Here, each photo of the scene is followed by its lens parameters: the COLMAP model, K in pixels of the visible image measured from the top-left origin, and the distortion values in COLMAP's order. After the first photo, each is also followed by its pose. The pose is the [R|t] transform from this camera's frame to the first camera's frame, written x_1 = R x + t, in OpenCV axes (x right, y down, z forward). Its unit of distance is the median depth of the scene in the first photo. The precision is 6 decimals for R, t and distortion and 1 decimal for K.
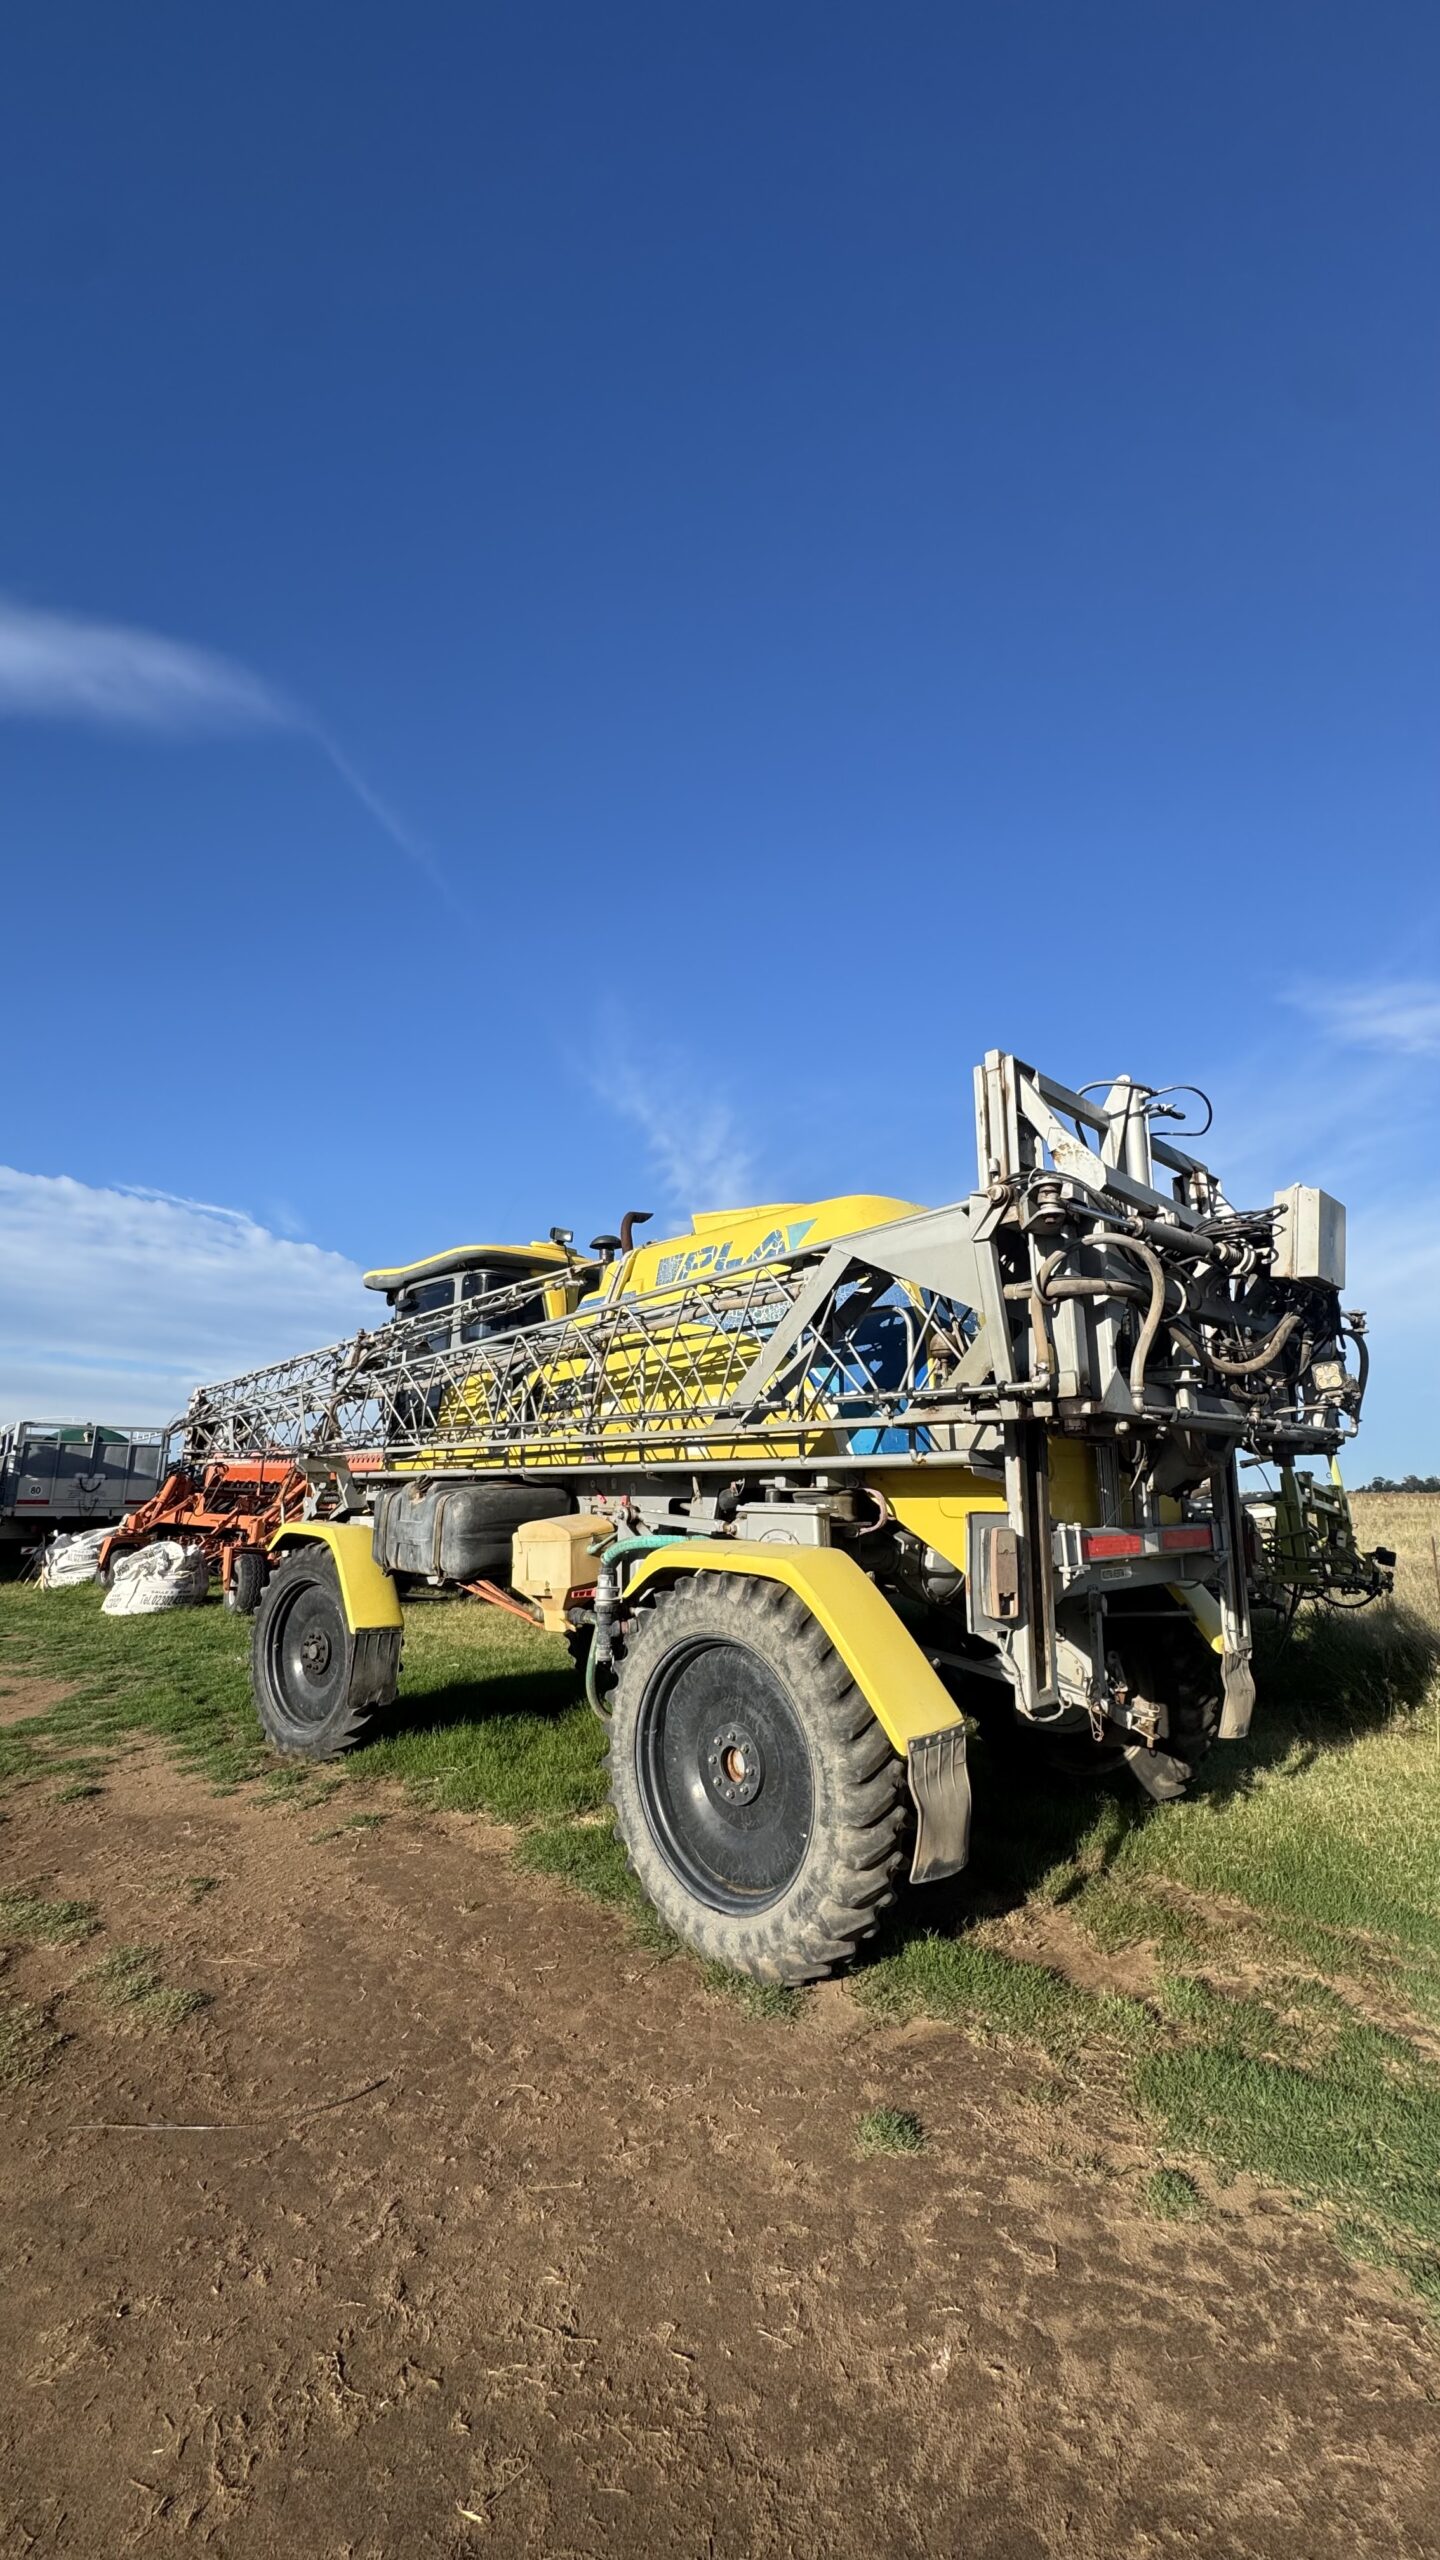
lens RADIAL K [[1019.2, 0, 720.0], [0, 1019.2, 1280.0], [0, 0, 1]] dist [-0.000083, -0.000331]
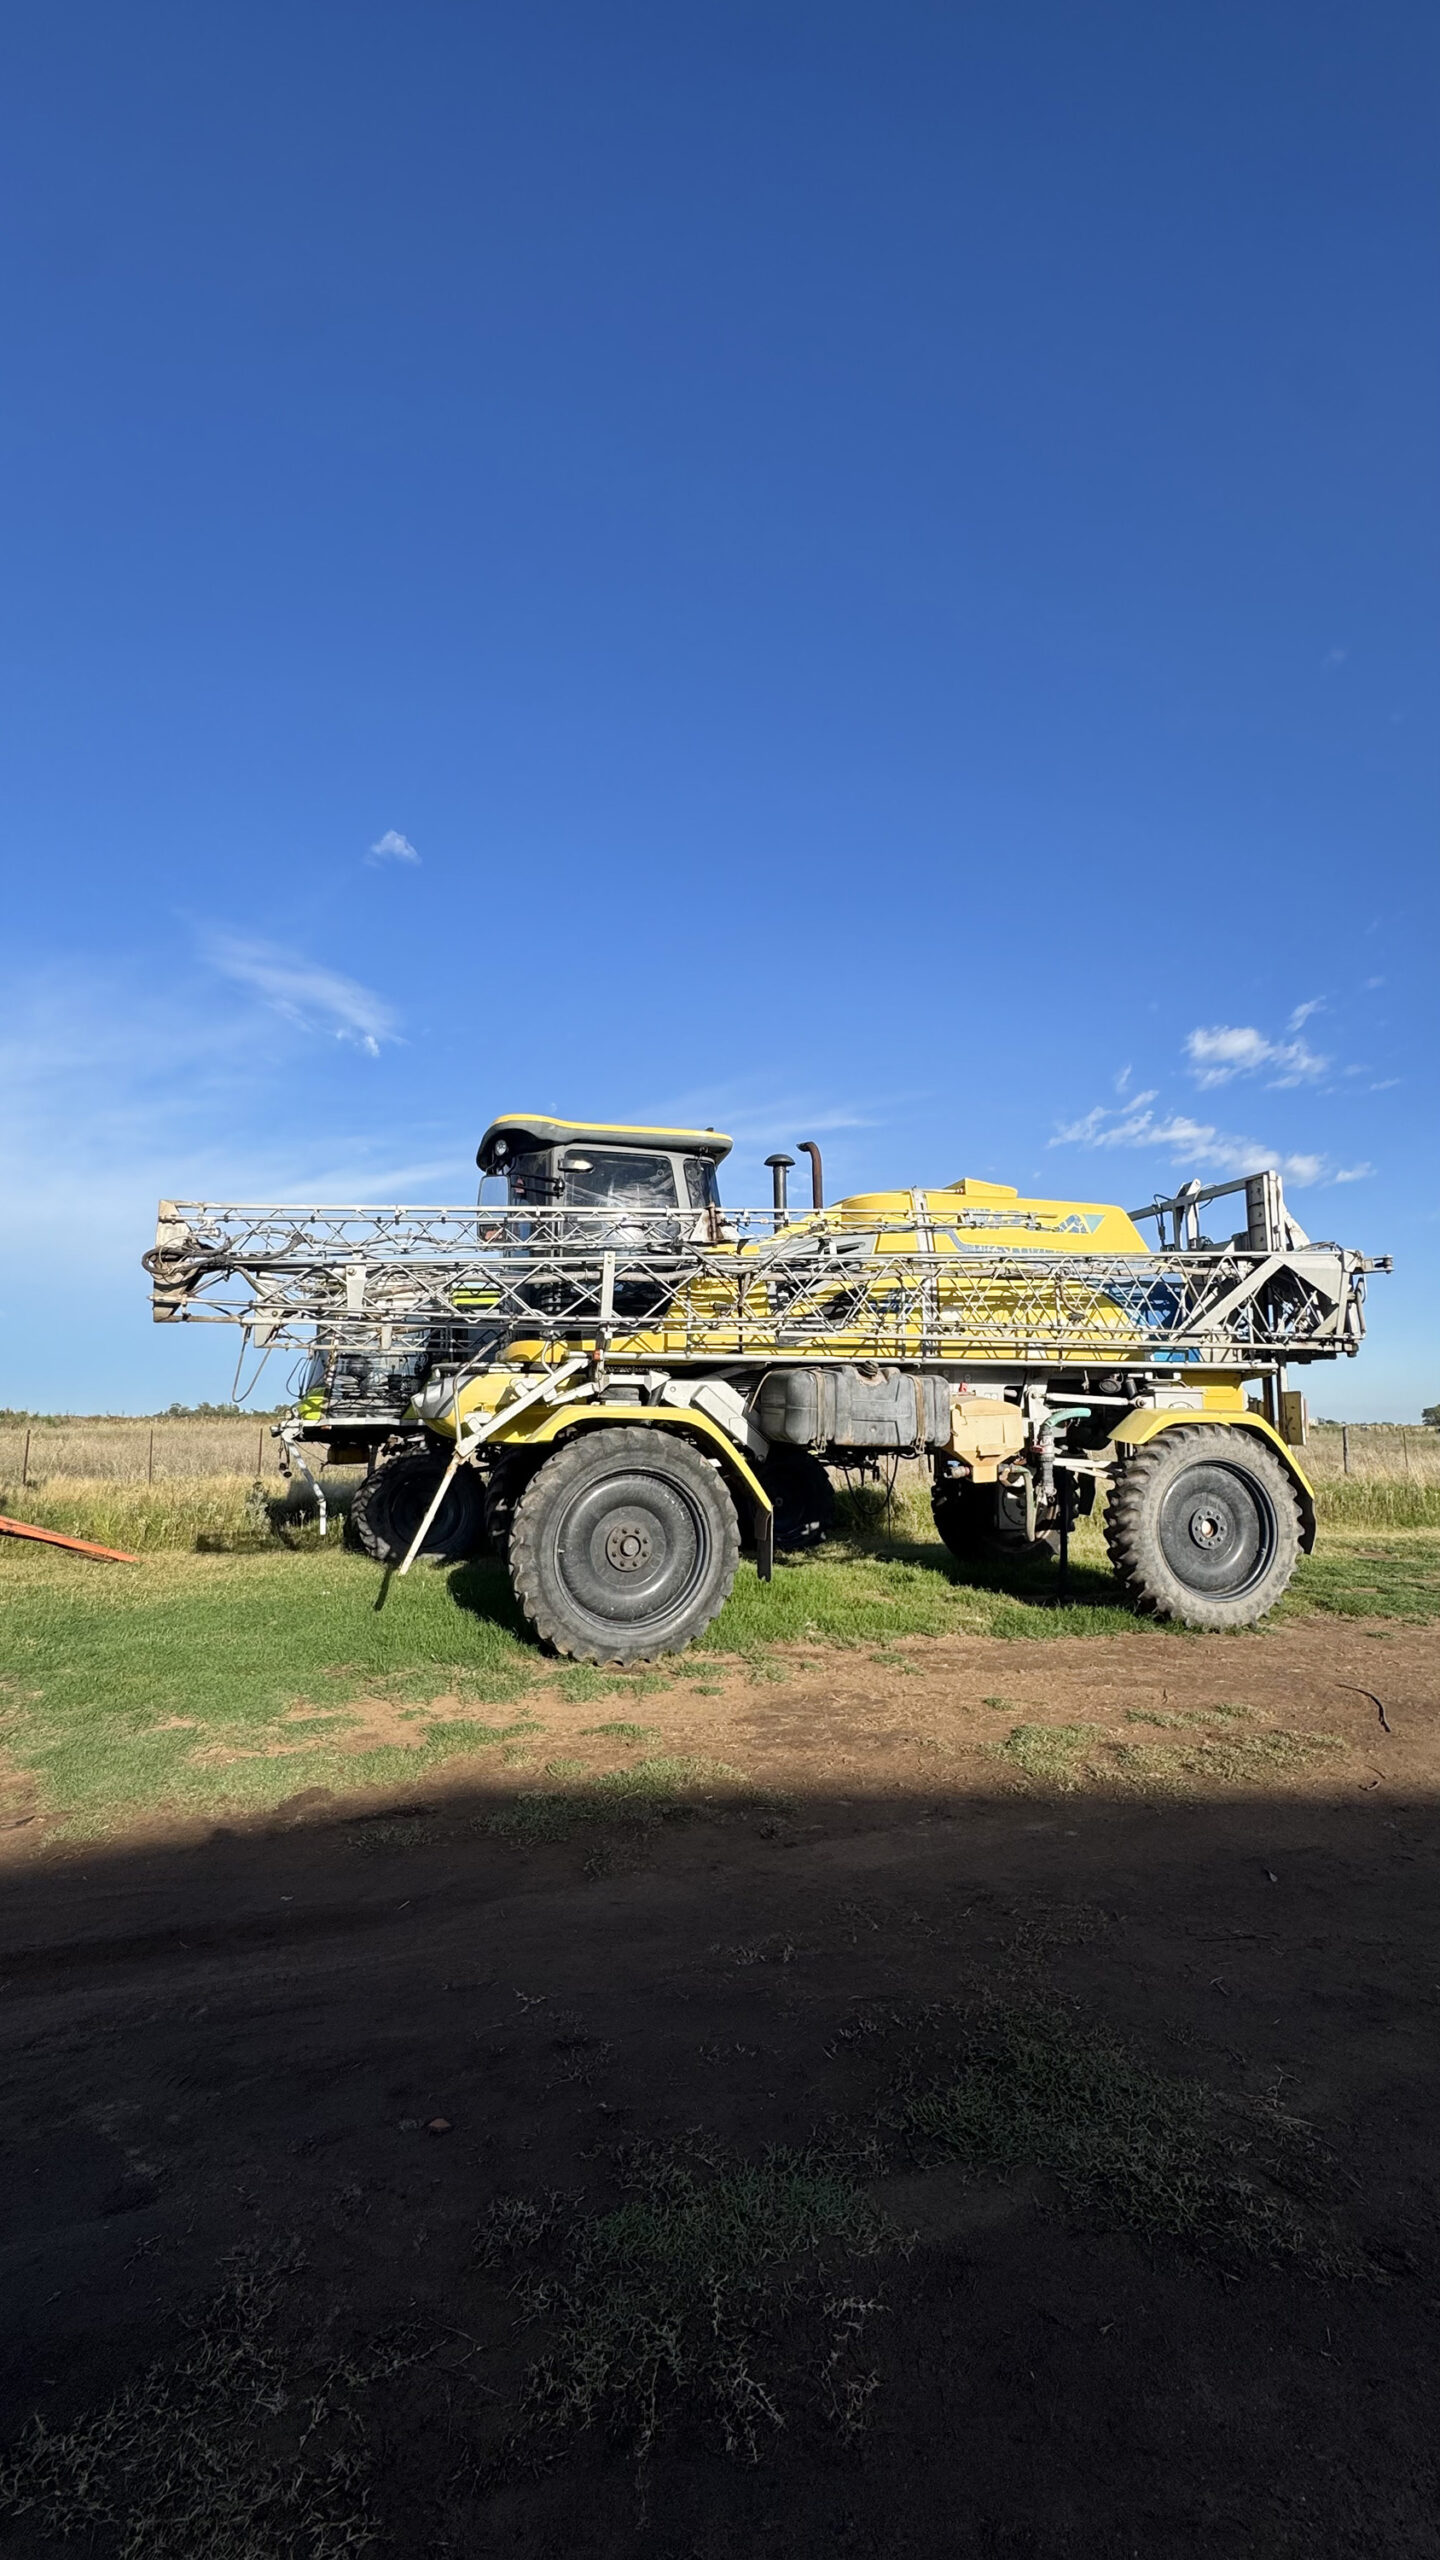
lens RADIAL K [[1019.2, 0, 720.0], [0, 1019.2, 1280.0], [0, 0, 1]] dist [-0.000083, -0.000331]
pose [[0.478393, 0.119303, 0.870004, -1.767540], [-0.179797, 0.983047, -0.035939, 0.230986], [-0.859542, -0.139231, 0.491733, 0.801806]]
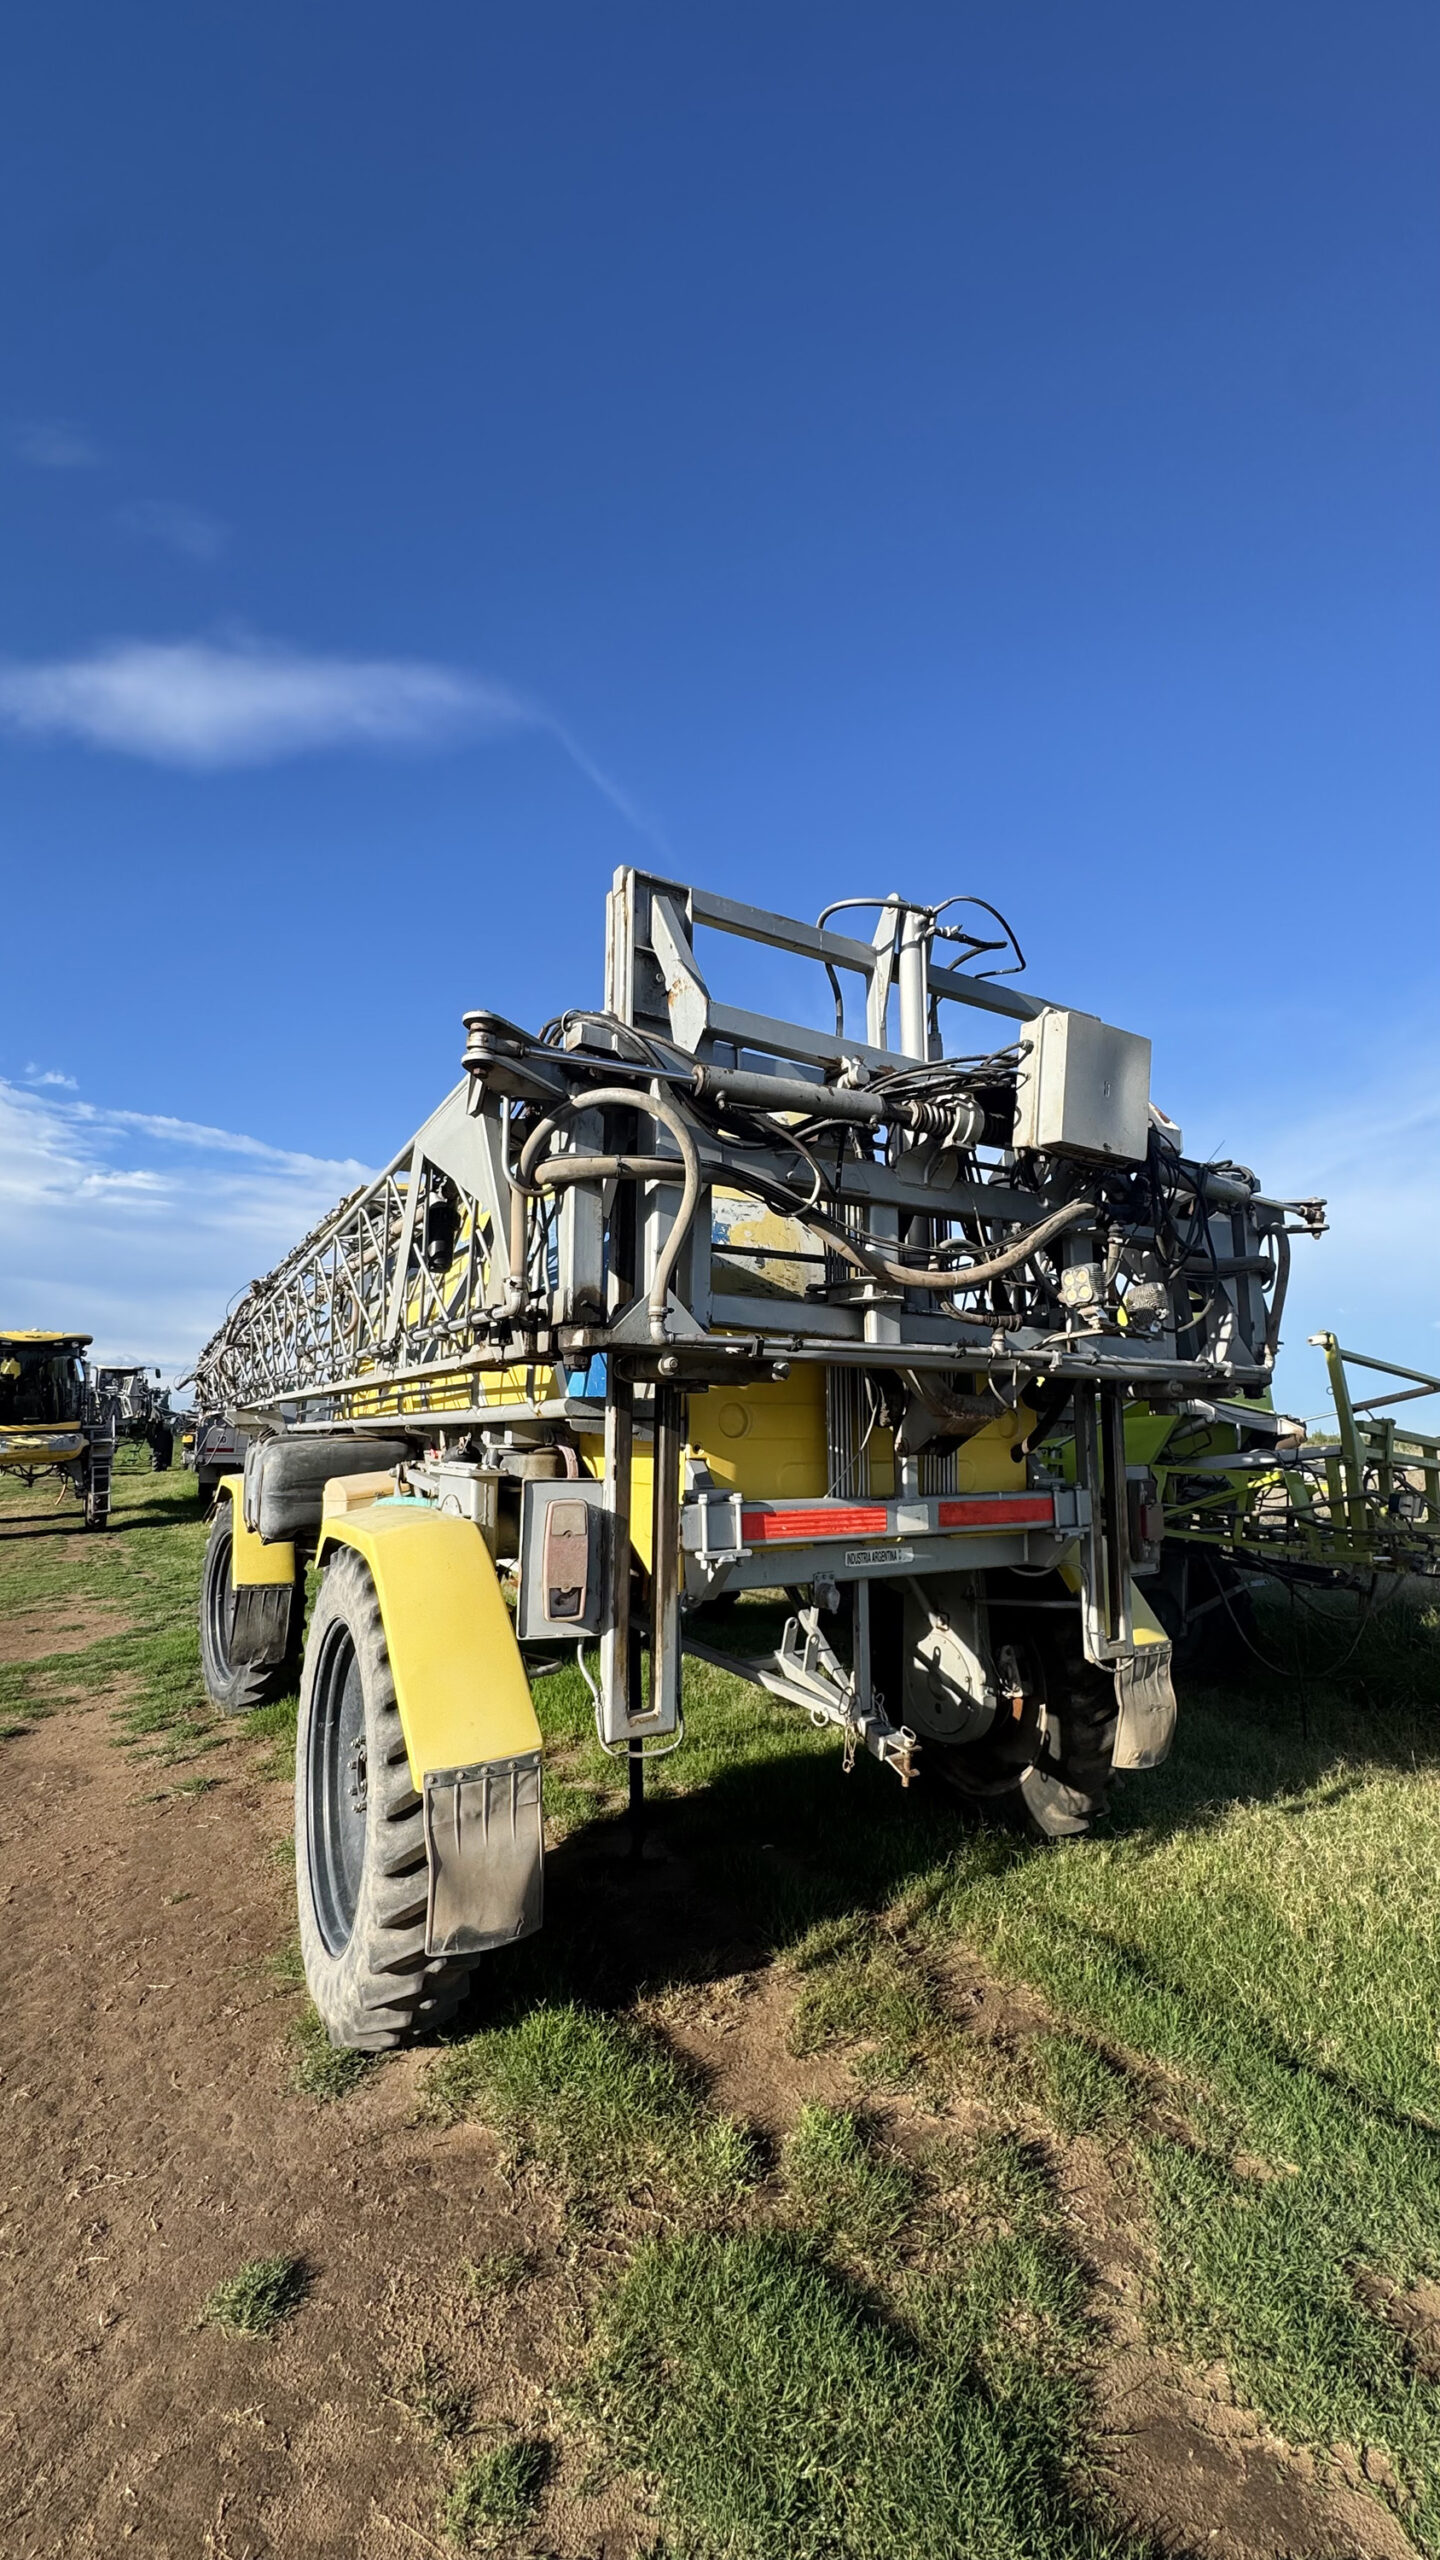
lens RADIAL K [[1019.2, 0, 720.0], [0, 1019.2, 1280.0], [0, 0, 1]] dist [-0.000083, -0.000331]
pose [[0.974689, -0.034767, -0.220844, 0.430560], [0.045999, 0.997885, 0.045920, 0.040226], [0.218781, -0.054916, 0.974228, 0.235185]]
